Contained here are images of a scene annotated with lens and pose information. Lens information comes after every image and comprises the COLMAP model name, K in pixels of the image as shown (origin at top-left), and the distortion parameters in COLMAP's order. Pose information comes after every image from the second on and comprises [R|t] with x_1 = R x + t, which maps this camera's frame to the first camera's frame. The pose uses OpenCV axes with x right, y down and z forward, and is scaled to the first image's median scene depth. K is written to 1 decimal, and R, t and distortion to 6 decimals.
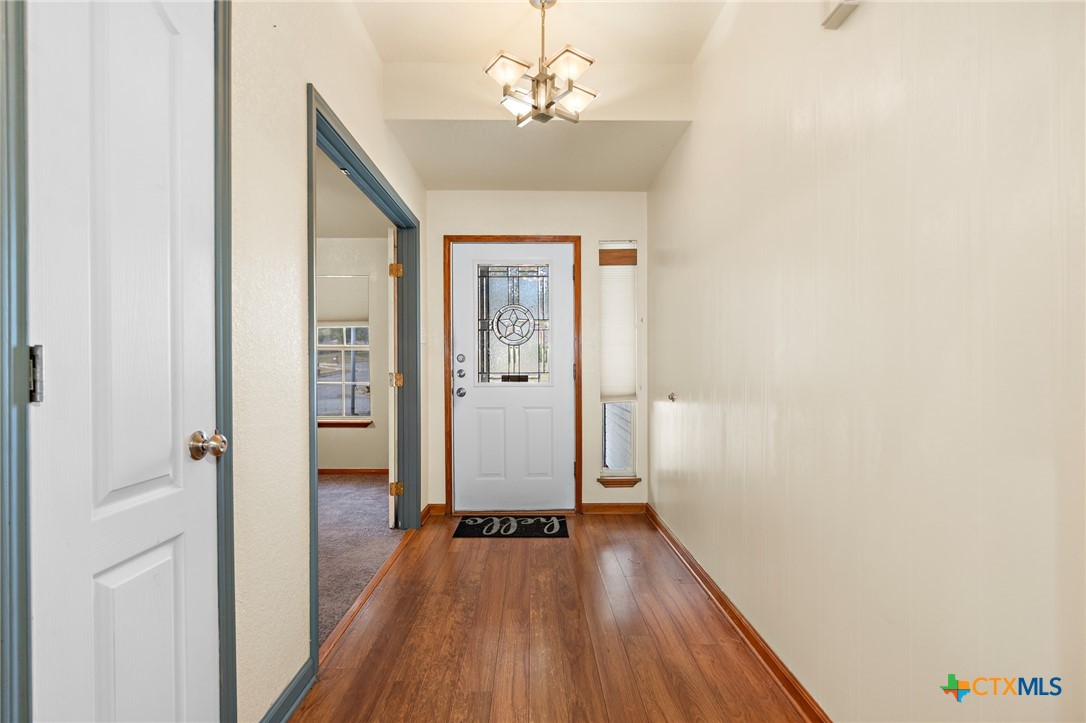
lens RADIAL K [[486.6, 0, 543.0], [0, 486.6, 361.5], [0, 0, 1]] dist [-0.001143, 0.000001]
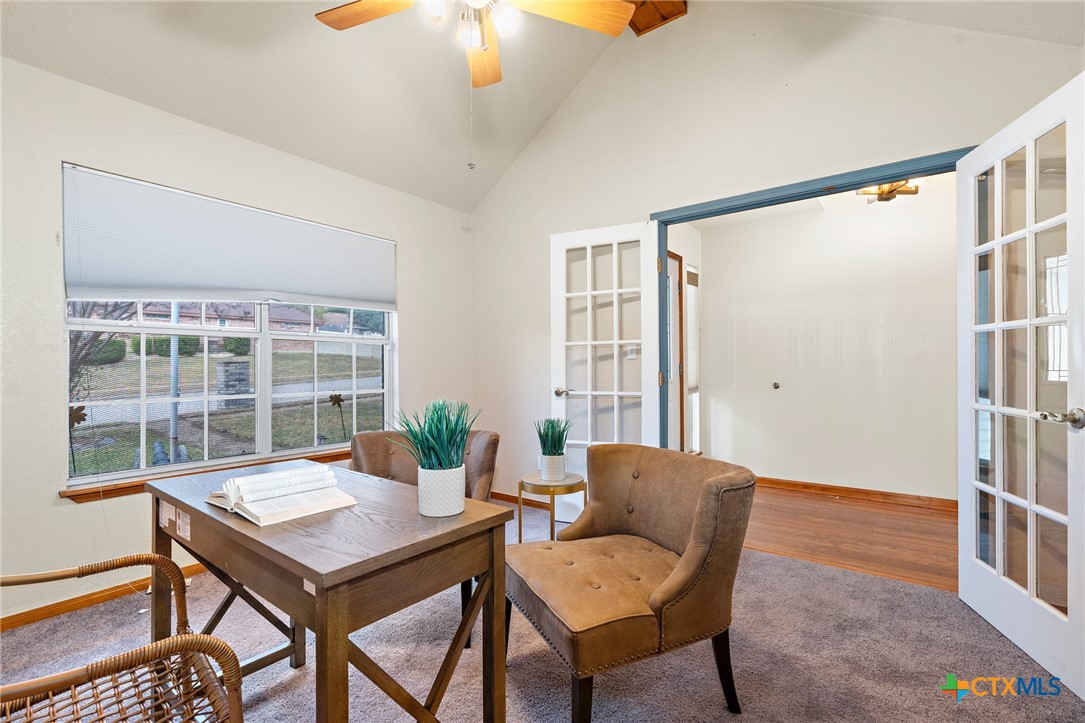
lens RADIAL K [[486.2, 0, 542.5], [0, 486.2, 361.5], [0, 0, 1]] dist [-0.001143, 0.000001]
pose [[0.625552, 0.005259, 0.780165, -1.005844], [0.000102, 0.999977, -0.006823, 0.007879], [-0.780183, 0.004348, 0.625537, 0.488454]]
